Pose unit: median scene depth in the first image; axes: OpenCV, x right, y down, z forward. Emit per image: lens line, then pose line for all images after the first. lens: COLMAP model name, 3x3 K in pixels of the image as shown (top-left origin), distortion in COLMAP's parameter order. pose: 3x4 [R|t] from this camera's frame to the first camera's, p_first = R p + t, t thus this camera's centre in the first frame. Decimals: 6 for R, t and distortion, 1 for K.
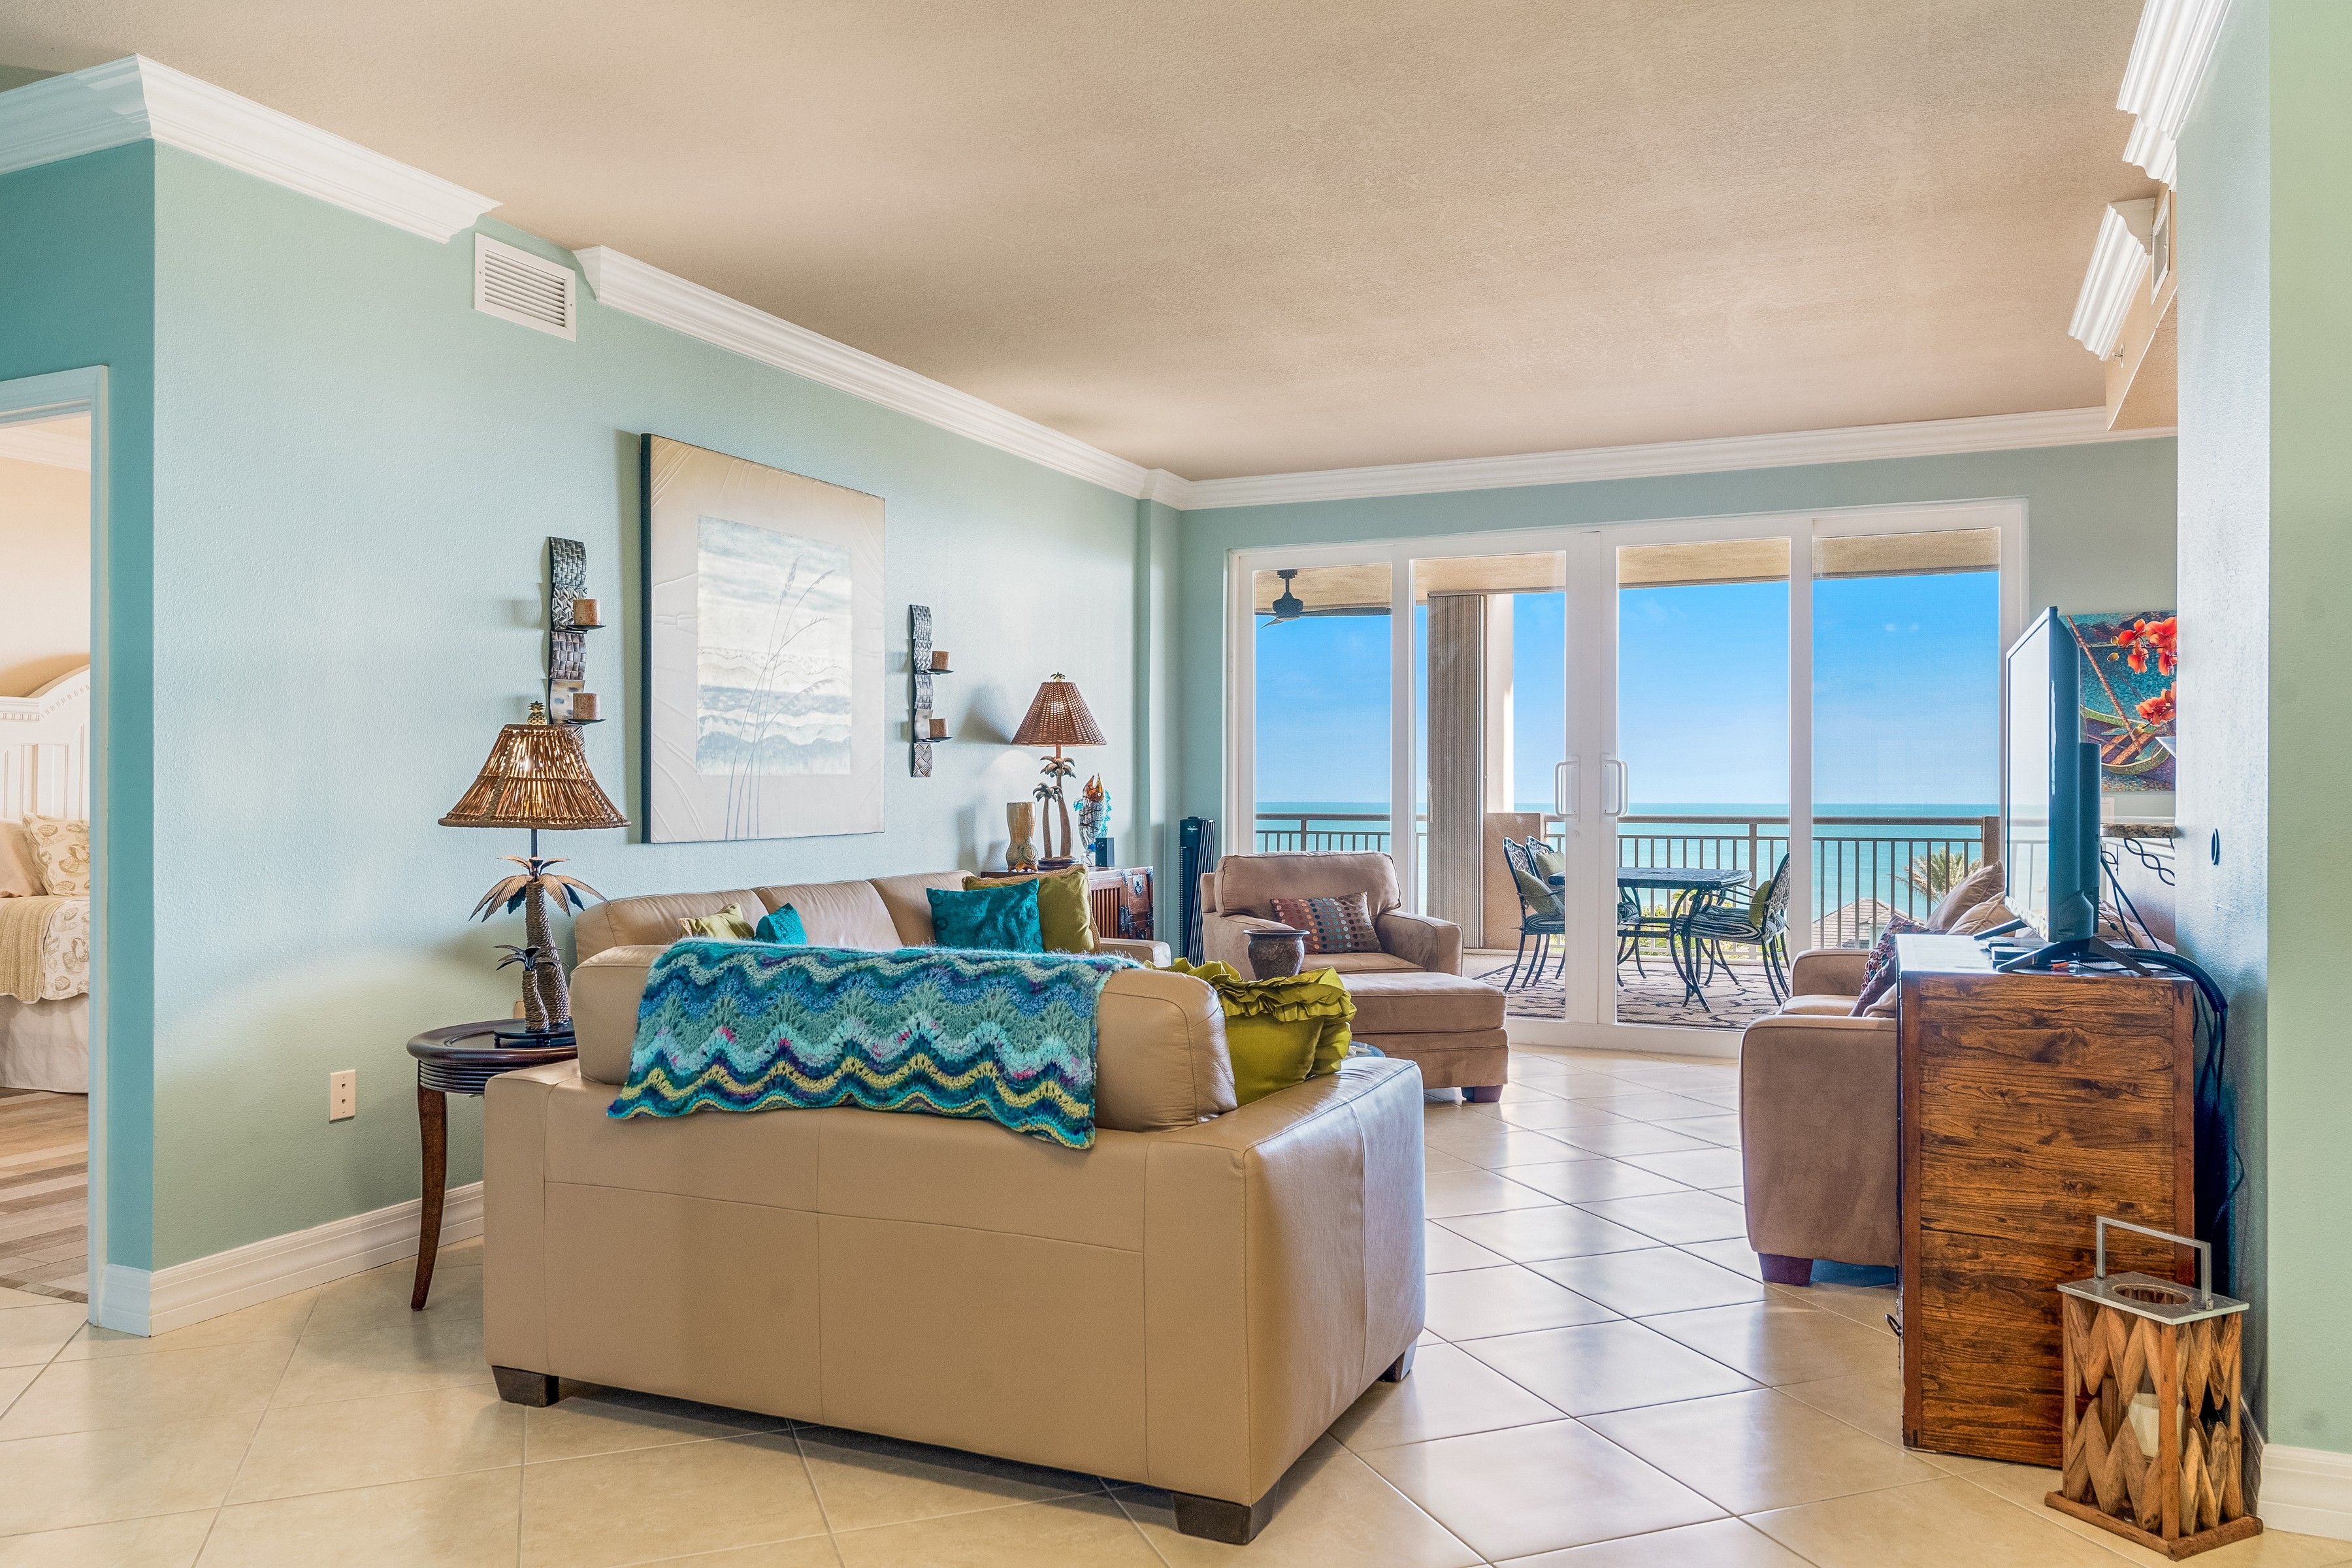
lens RADIAL K [[1651.3, 0, 1213.7], [0, 1651.3, 788.8], [0, 0, 1]] dist [-0.004210, -0.000435]
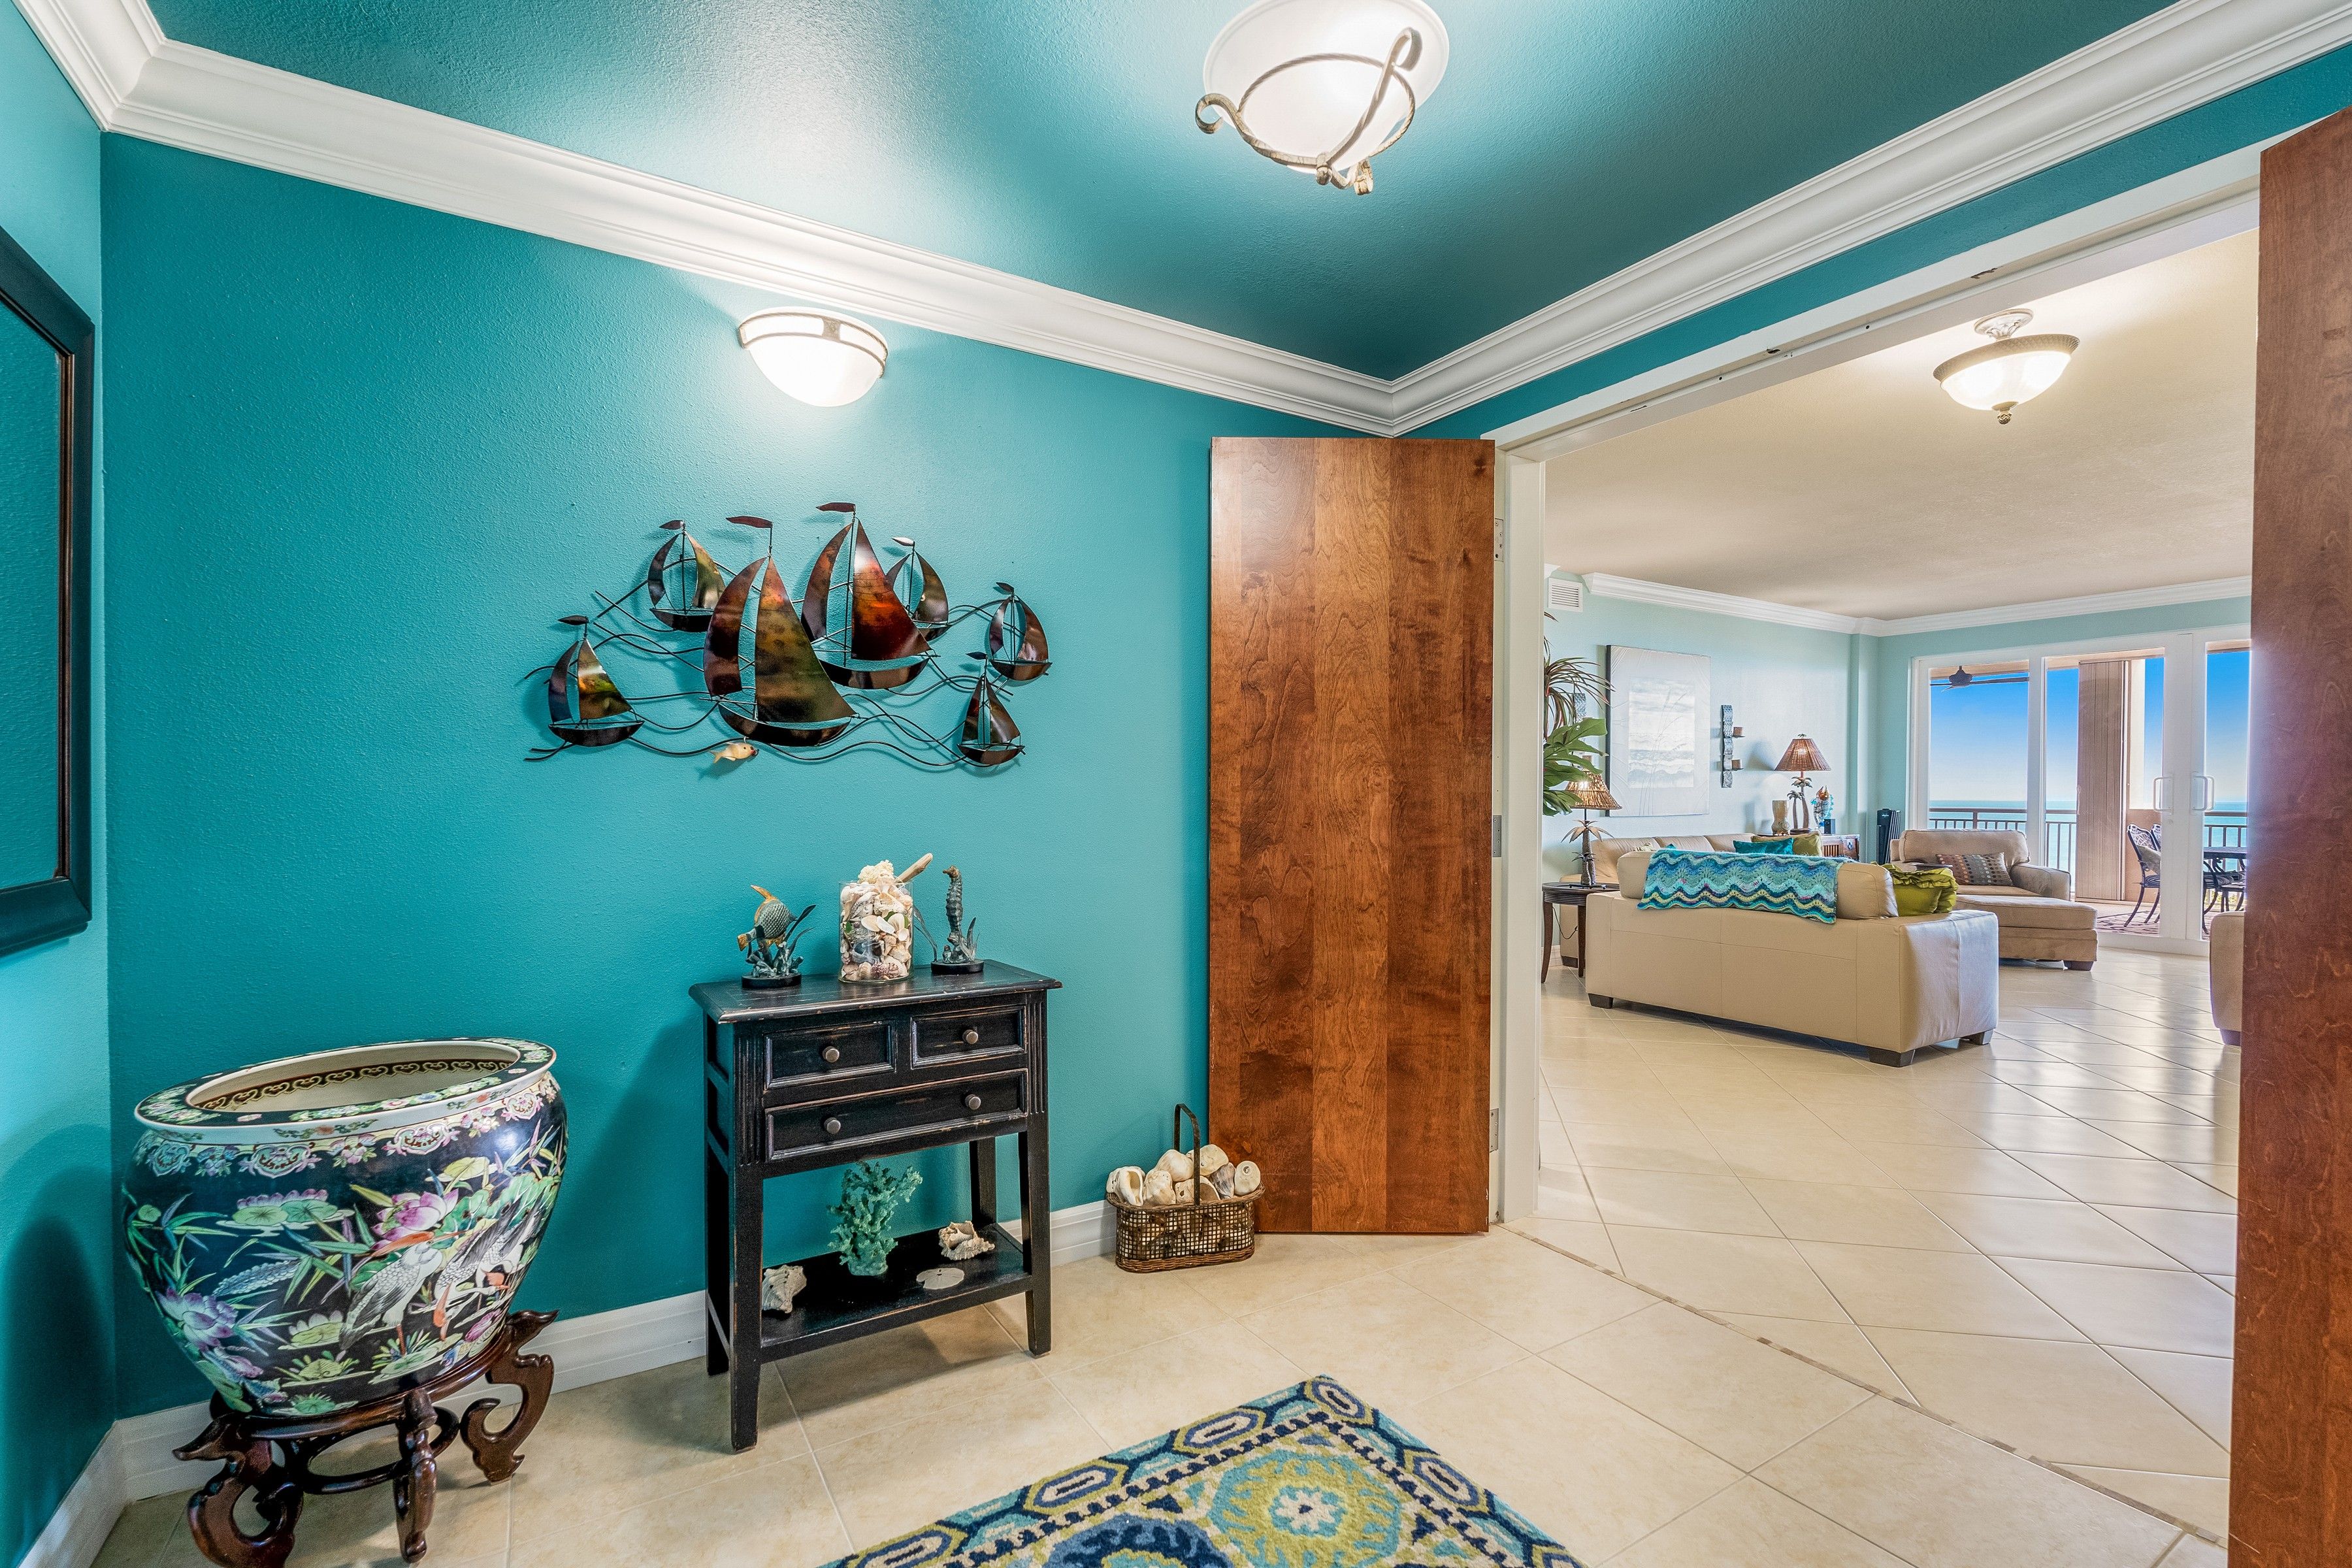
lens RADIAL K [[1040.3, 0, 1180.2], [0, 1040.3, 802.6], [0, 0, 1]] dist [-0.002234, -0.000242]
pose [[0.817216, 0.008480, -0.576270, 0.014596], [-0.000933, 0.999910, 0.013390, -0.005352], [0.576331, -0.010404, 0.817150, -0.466716]]
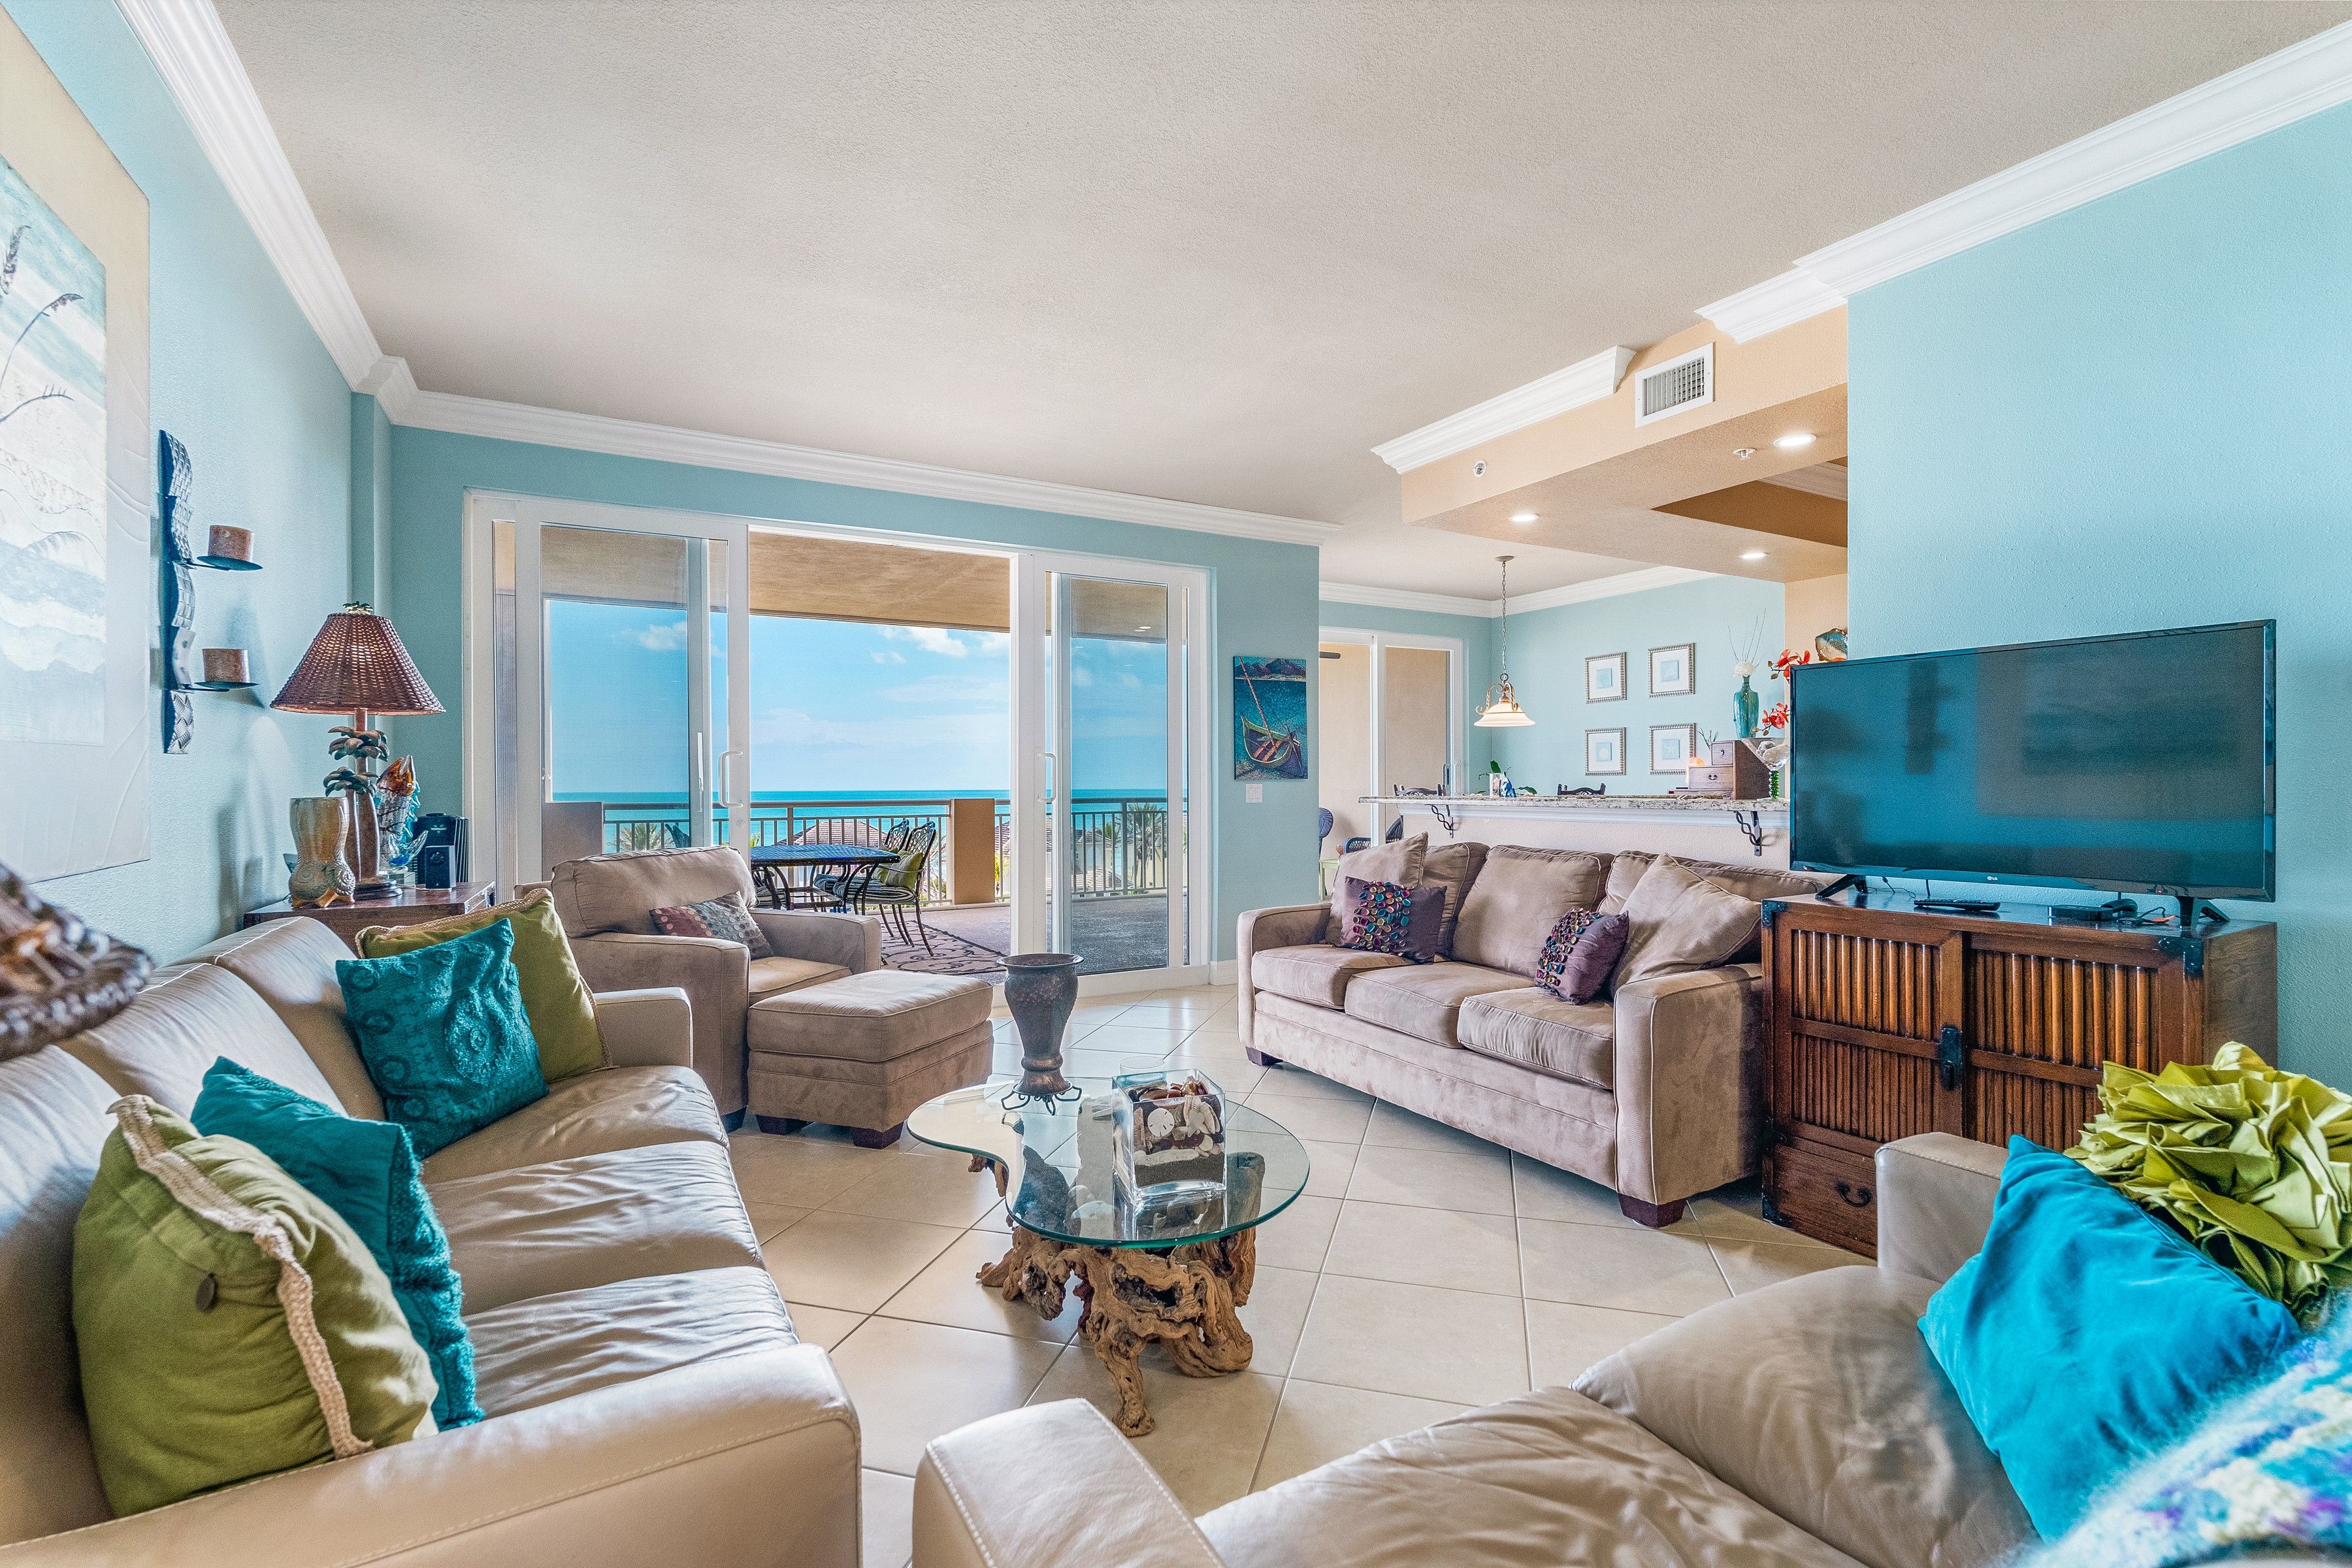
lens RADIAL K [[1051.5, 0, 1179.7], [0, 1051.5, 773.4], [0, 0, 1]] dist [0.000624, -0.000027]
pose [[0.599671, 0.004128, 0.800236, -0.258198], [0.002300, 0.999974, -0.006881, 0.002519], [-0.800243, 0.005967, 0.599646, 0.531971]]
